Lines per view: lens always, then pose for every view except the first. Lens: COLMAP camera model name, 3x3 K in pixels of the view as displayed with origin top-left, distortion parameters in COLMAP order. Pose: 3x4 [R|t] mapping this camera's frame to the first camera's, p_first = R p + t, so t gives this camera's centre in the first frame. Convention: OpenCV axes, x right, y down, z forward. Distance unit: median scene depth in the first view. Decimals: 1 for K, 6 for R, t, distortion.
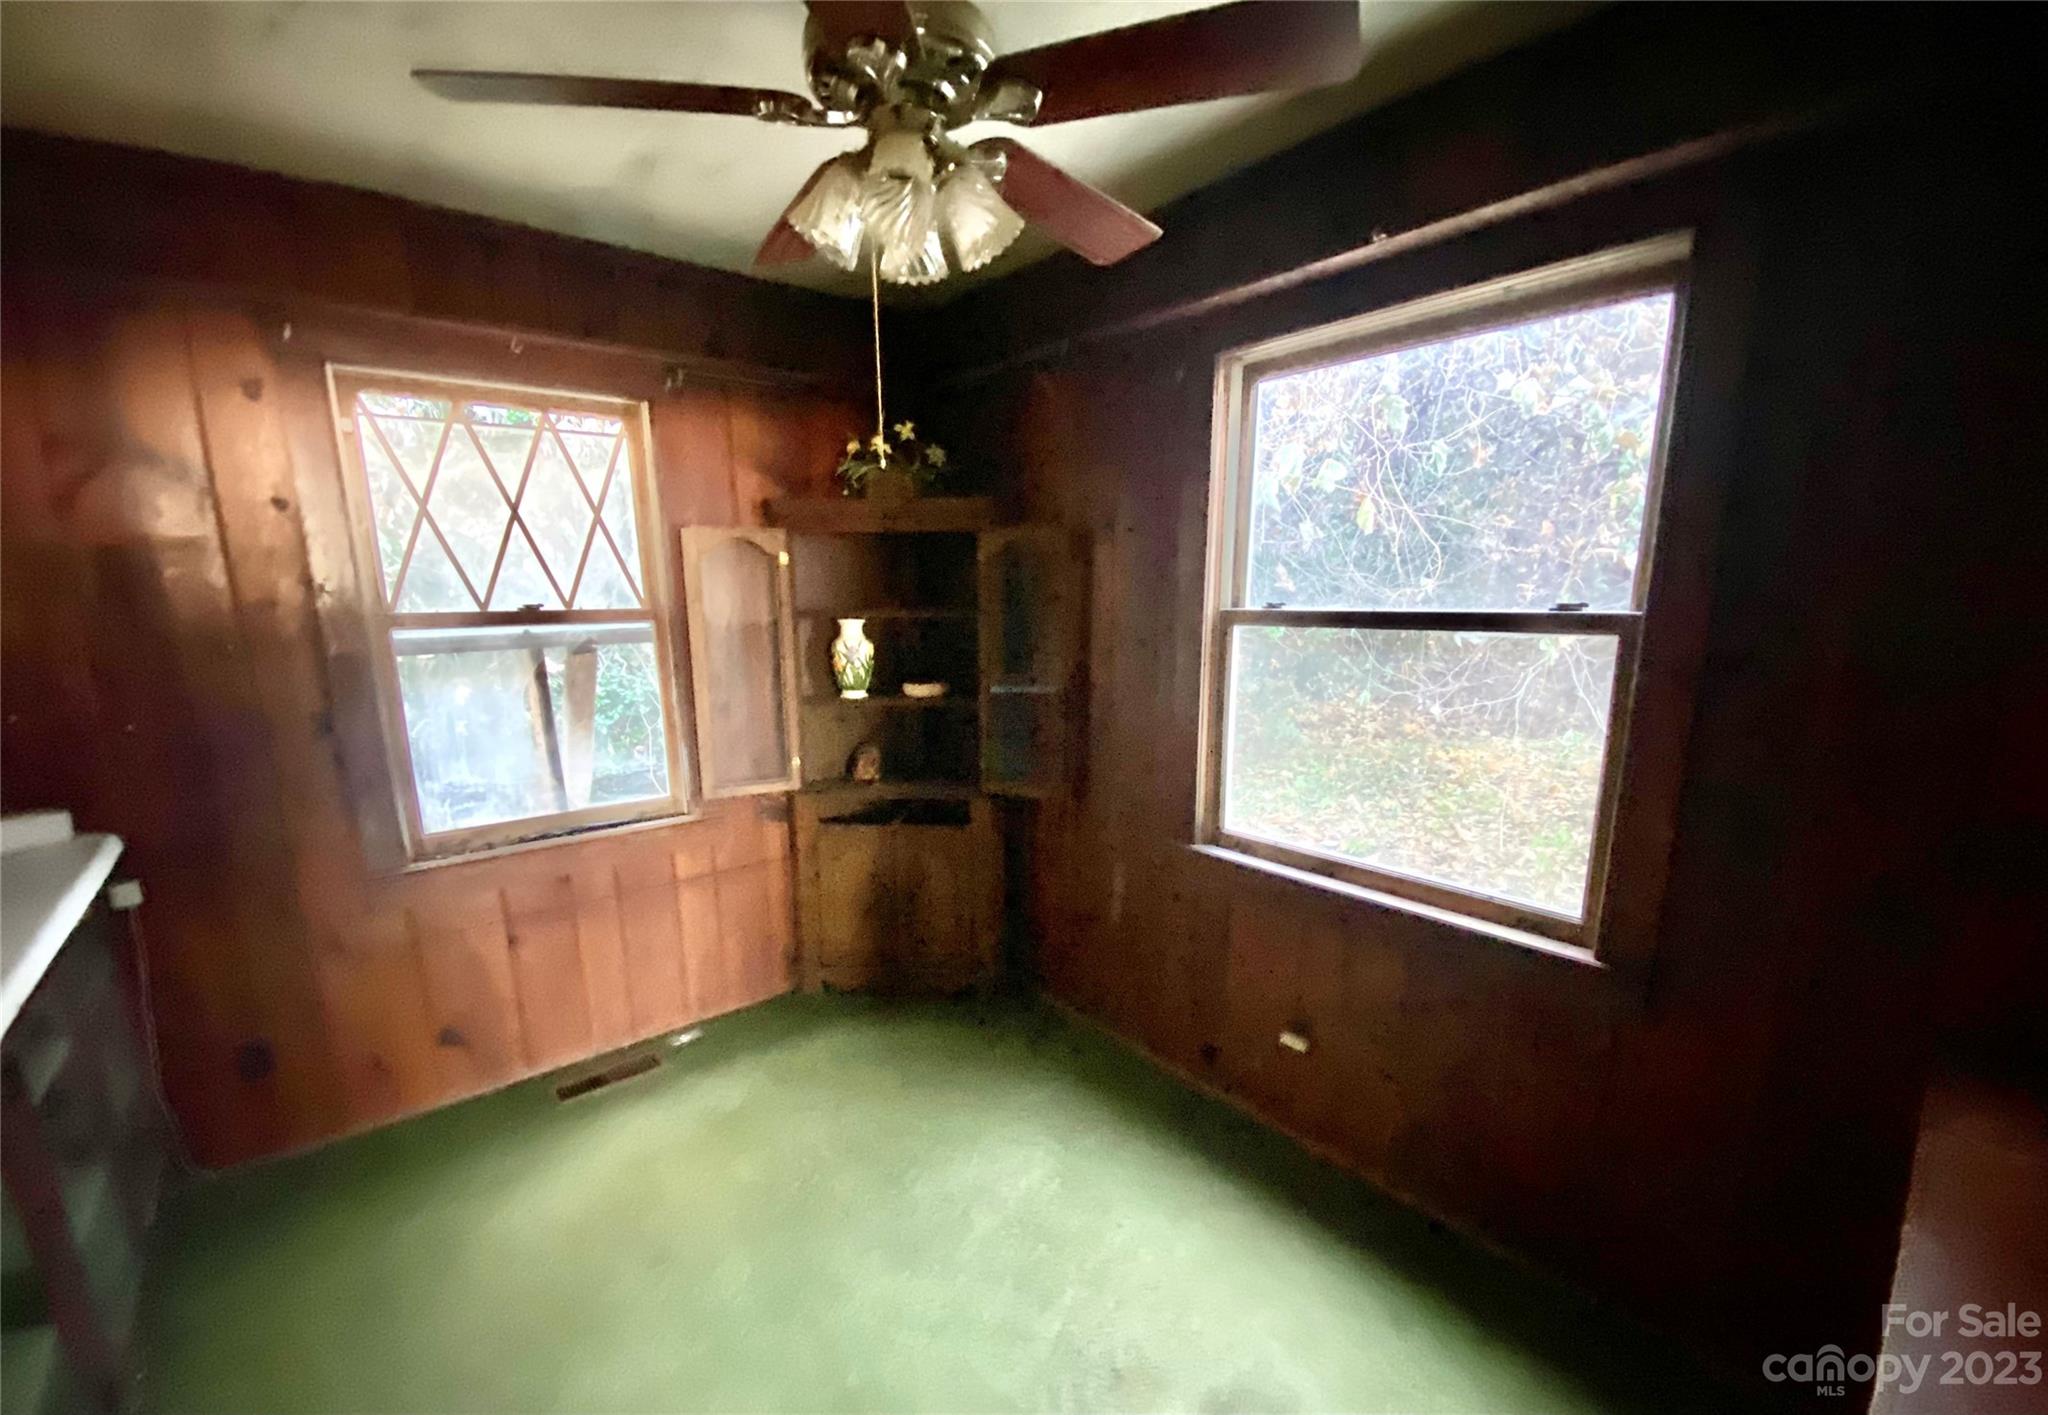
lens RADIAL K [[841.6, 0, 989.6], [0, 841.6, 782.0], [0, 0, 1]] dist [0.000435, 0.001196]
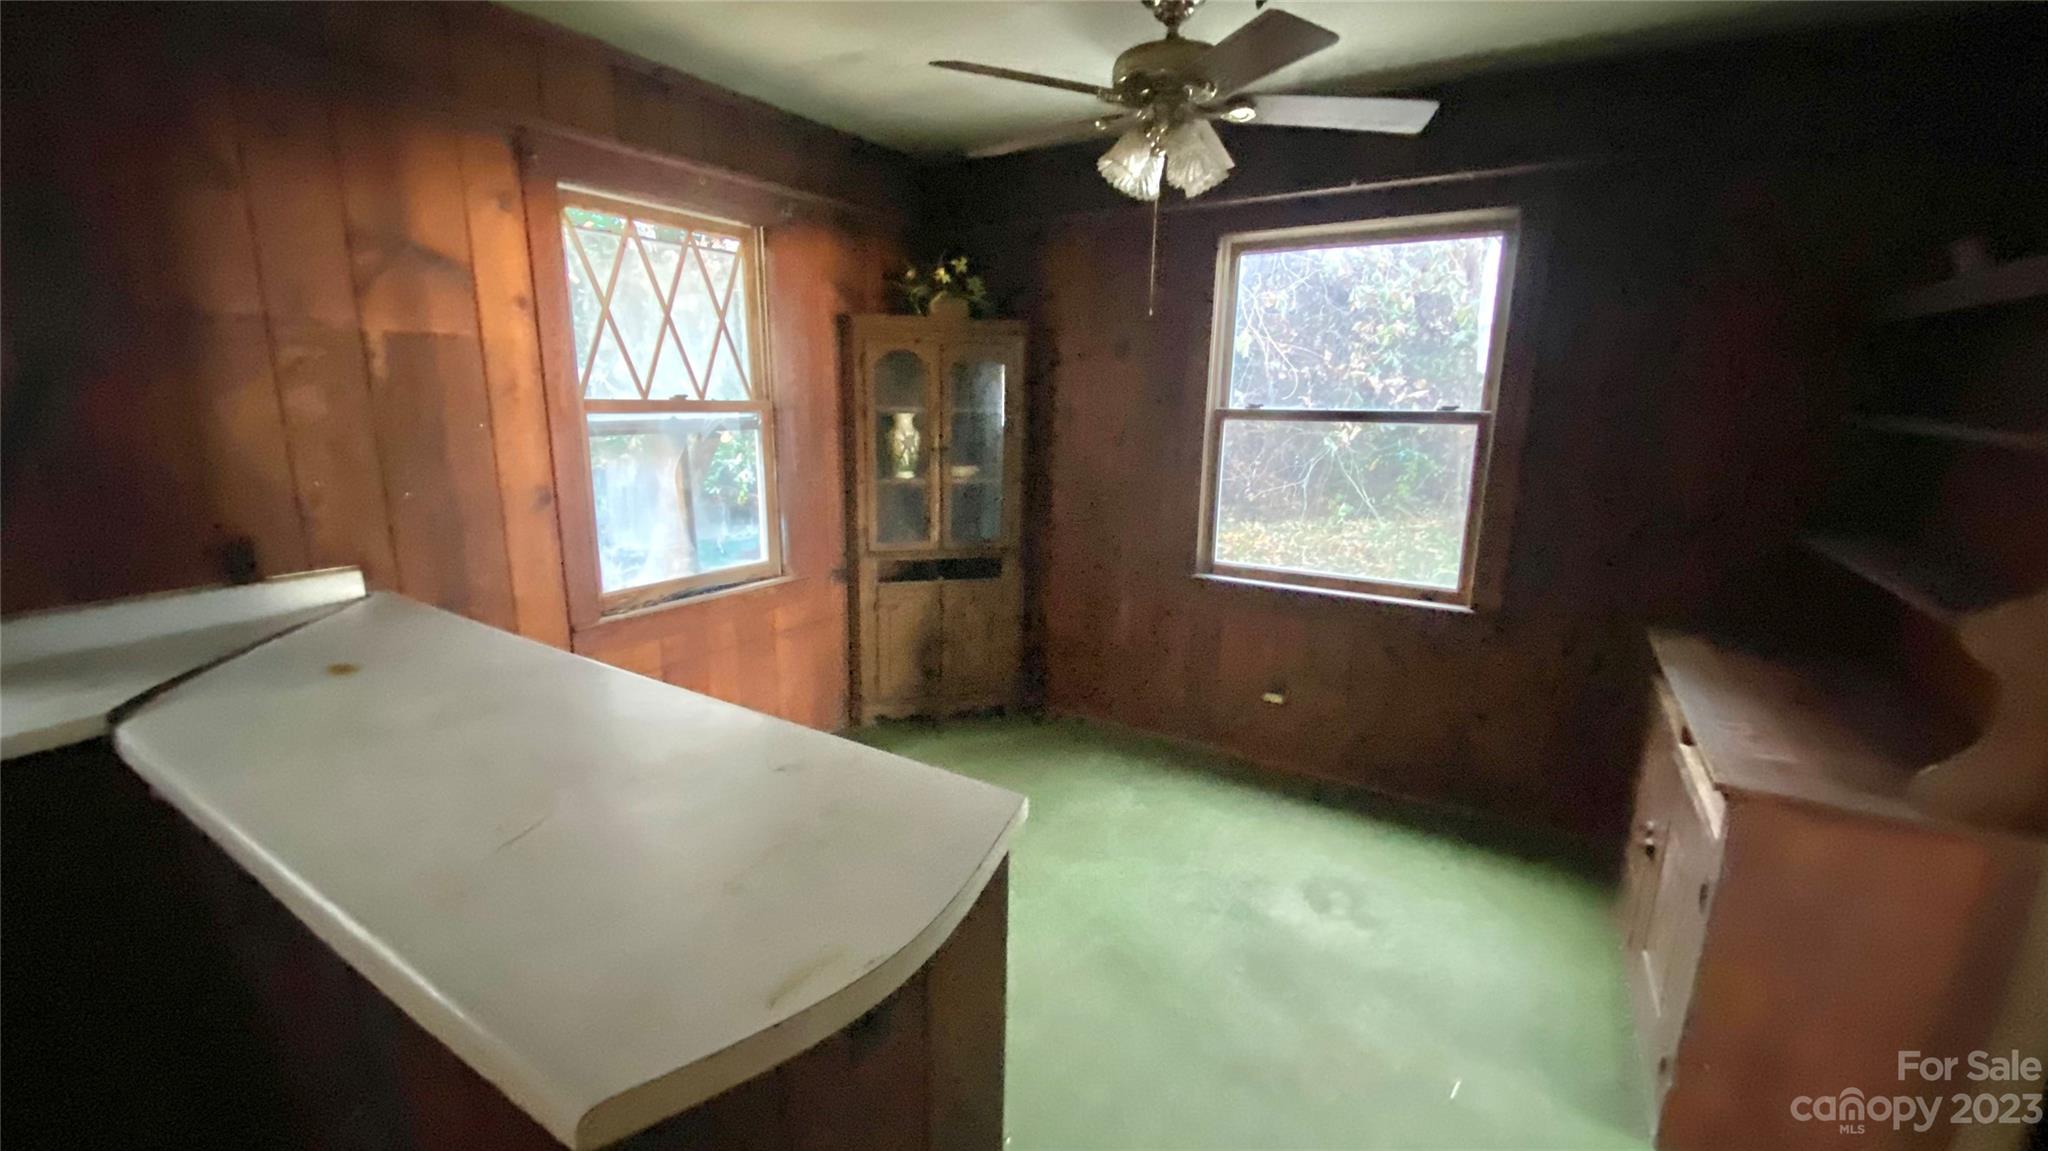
lens RADIAL K [[826.6, 0, 1007.6], [0, 826.6, 594.7], [0, 0, 1]] dist [-0.000174, -0.001377]
pose [[0.952253, -0.050163, 0.301160, -0.483373], [0.047207, 0.998739, 0.017090, 0.070465], [-0.301637, -0.002057, 0.953421, -0.240089]]
